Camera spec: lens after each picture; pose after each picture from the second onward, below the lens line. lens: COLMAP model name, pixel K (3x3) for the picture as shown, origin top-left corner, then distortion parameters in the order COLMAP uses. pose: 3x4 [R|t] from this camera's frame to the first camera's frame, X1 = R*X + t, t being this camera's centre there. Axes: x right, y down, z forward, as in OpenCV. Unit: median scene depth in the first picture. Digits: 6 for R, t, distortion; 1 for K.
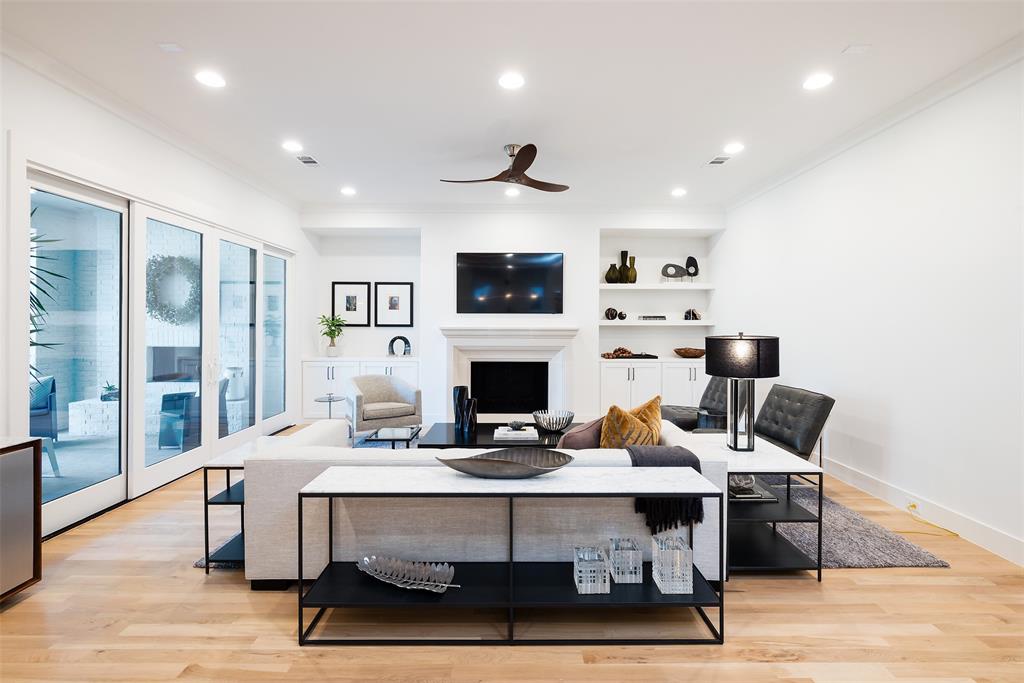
lens RADIAL K [[453.7, 0, 514.0], [0, 453.7, 334.4], [0, 0, 1]] dist [-0.001303, -0.001079]
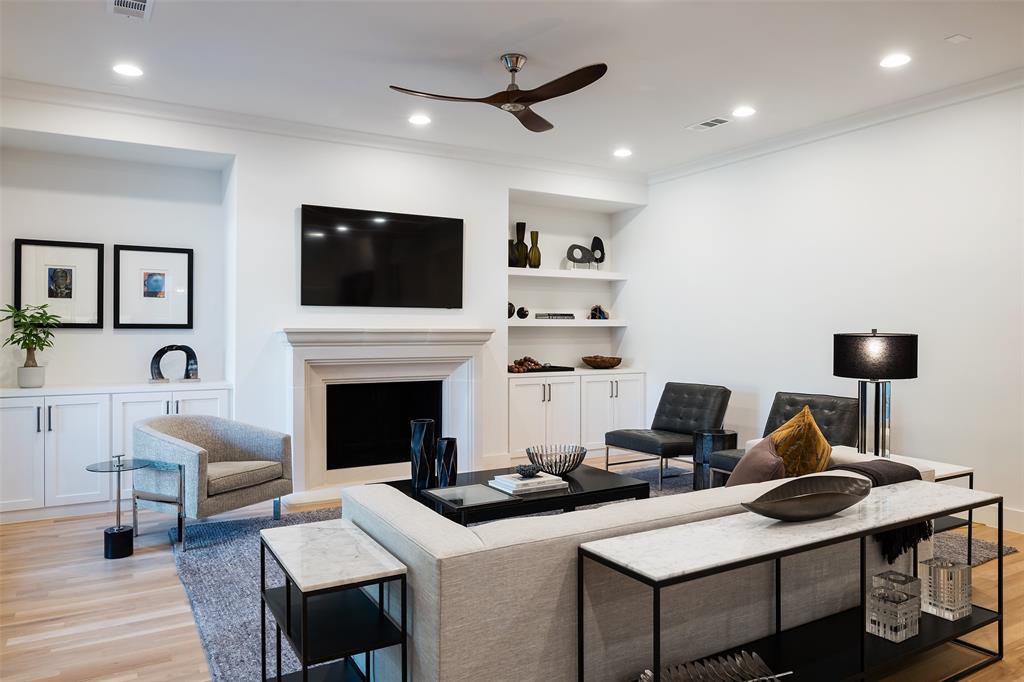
lens RADIAL K [[675.8, 0, 510.4], [0, 675.8, 342.1], [0, 0, 1]] dist [-0.003919, 0.003206]
pose [[0.869333, -0.010610, 0.494113, -0.310386], [0.012123, 0.999926, 0.000142, 0.005103], [-0.494078, 0.005867, 0.869398, 0.081560]]
